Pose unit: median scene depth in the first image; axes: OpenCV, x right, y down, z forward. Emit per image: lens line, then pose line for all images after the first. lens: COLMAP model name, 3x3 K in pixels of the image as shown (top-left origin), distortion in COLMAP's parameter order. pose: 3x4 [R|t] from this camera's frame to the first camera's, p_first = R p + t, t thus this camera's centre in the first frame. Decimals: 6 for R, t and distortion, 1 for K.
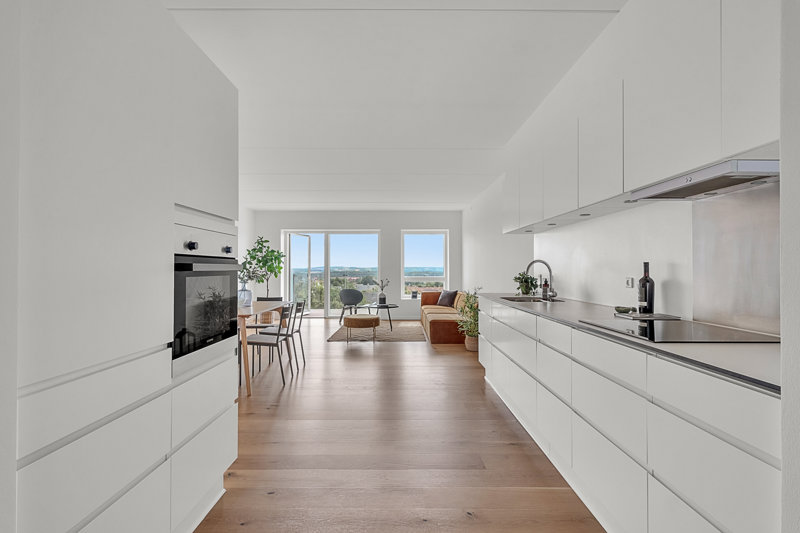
lens RADIAL K [[394.9, 0, 400.0], [0, 394.9, 266.5], [0, 0, 1]] dist [-0.000030, -0.000060]
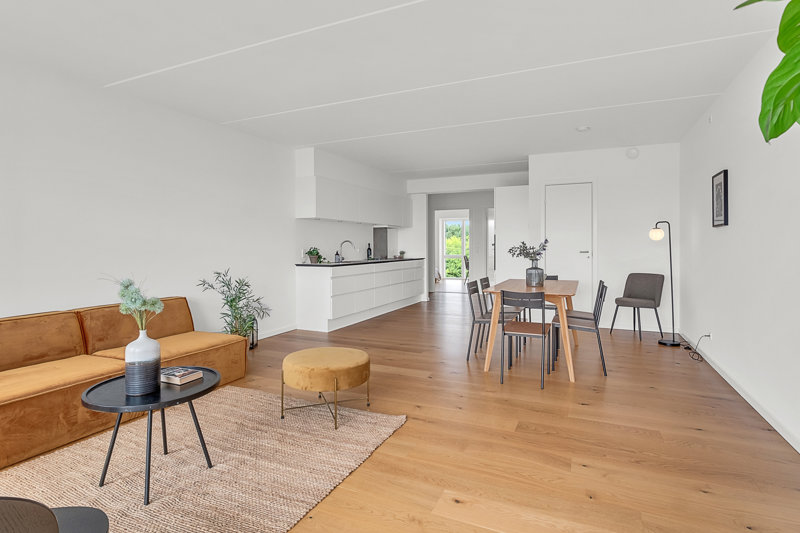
lens RADIAL K [[413.3, 0, 399.9], [0, 413.3, 262.4], [0, 0, 1]] dist [0.000022, 0.000133]
pose [[-0.905876, -0.013769, 0.423319, -0.312972], [0.001028, 0.999397, 0.034707, 0.008044], [-0.423542, 0.031875, -0.905316, 1.180703]]
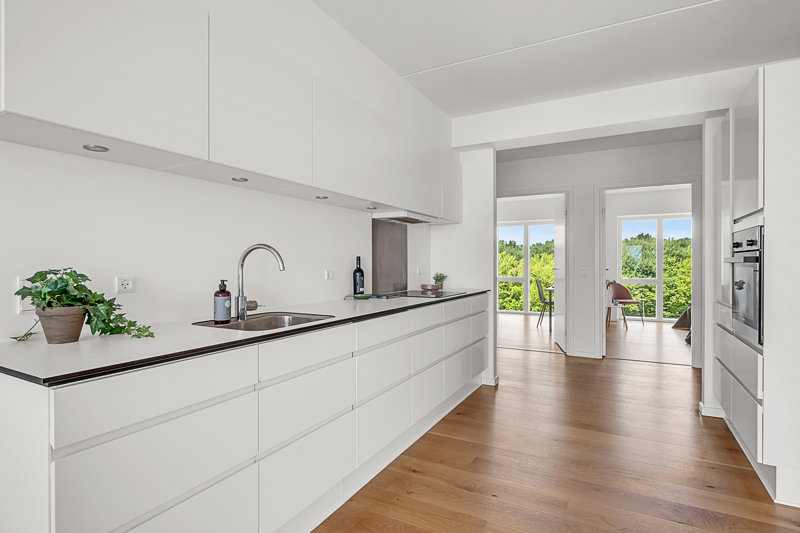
lens RADIAL K [[413.3, 0, 399.9], [0, 413.3, 262.4], [0, 0, 1]] dist [0.000022, 0.000133]
pose [[-0.876957, 0.000289, 0.480569, -0.037522], [-0.002474, 0.999984, -0.005117, 0.004292], [-0.480563, -0.005676, -0.876942, 0.618057]]
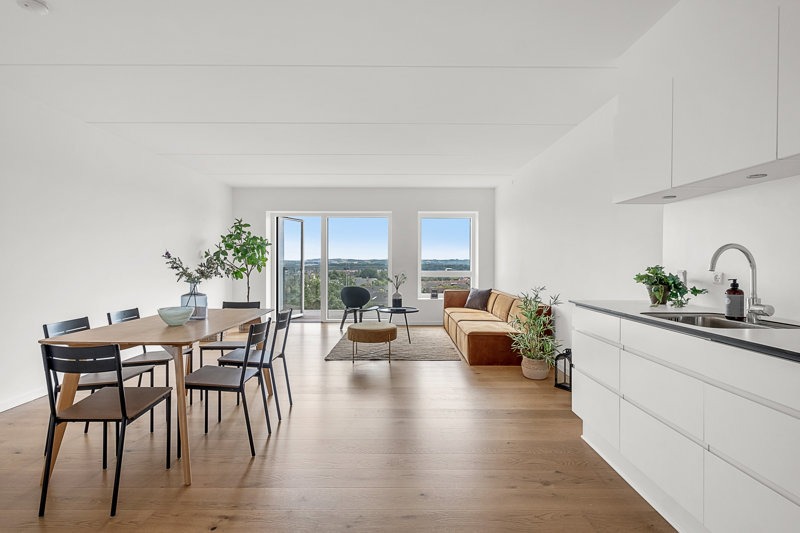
lens RADIAL K [[413.3, 0, 399.9], [0, 413.3, 262.4], [0, 0, 1]] dist [0.000022, 0.000133]
pose [[0.999998, 0.001874, -0.000854, -0.037617], [-0.001866, 0.999961, 0.008668, 0.001710], [0.000870, -0.008666, 0.999962, 0.197539]]
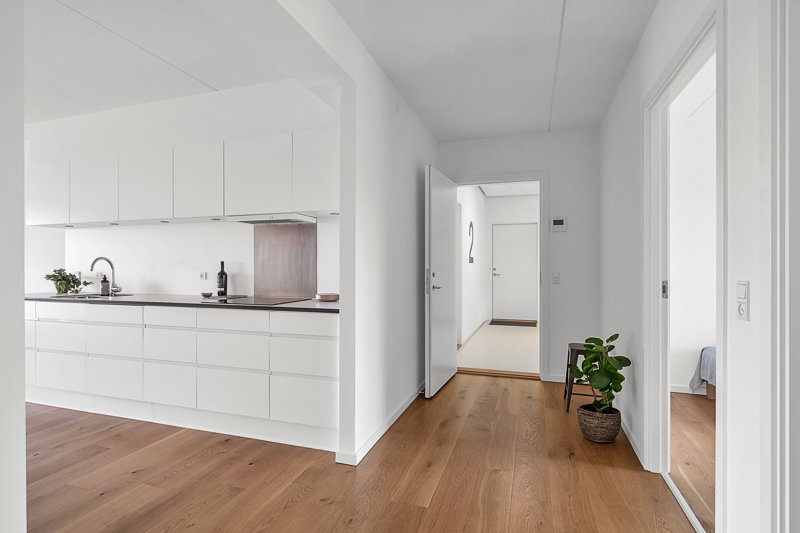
lens RADIAL K [[408.6, 0, 400.0], [0, 408.6, 266.5], [0, 0, 1]] dist [-0.000865, -0.000455]
pose [[0.319564, -0.002765, 0.947561, -0.180150], [-0.006071, 0.999969, 0.004966, -0.000955], [-0.947545, -0.007339, 0.319537, -0.035858]]
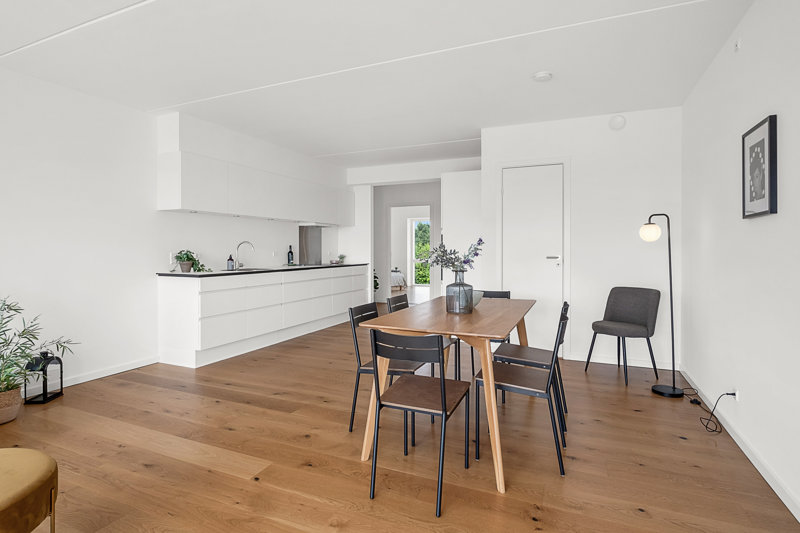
lens RADIAL K [[408.6, 0, 400.0], [0, 408.6, 266.5], [0, 0, 1]] dist [-0.000865, -0.000455]
pose [[-0.910903, -0.017068, 0.412267, -0.339602], [-0.001431, 0.999269, 0.038207, 0.007043], [-0.412617, 0.034213, -0.910262, 0.933059]]
